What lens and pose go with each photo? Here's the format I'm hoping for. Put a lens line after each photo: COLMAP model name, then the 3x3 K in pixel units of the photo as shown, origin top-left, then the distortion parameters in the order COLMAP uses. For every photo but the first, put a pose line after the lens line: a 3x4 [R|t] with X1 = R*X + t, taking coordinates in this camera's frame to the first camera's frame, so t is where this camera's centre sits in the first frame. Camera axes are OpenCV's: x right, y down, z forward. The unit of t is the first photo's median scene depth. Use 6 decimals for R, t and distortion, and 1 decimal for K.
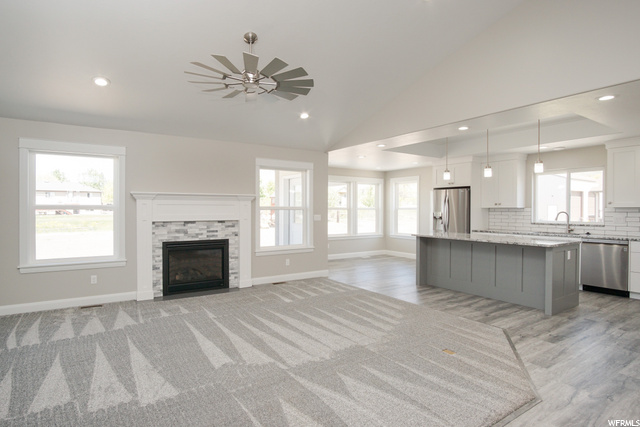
lens RADIAL K [[346.8, 0, 316.4], [0, 346.8, 212.5], [0, 0, 1]] dist [-0.020311, 0.001013]
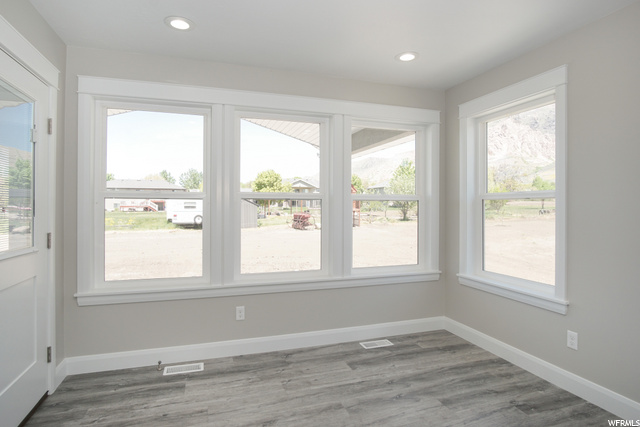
lens RADIAL K [[346.8, 0, 317.5], [0, 346.8, 204.7], [0, 0, 1]] dist [-0.020311, 0.001013]
pose [[0.964243, -0.000387, -0.265021, 0.250721], [-0.003607, 0.999887, -0.014584, 0.002781], [0.264997, 0.015018, 0.964132, 0.955540]]
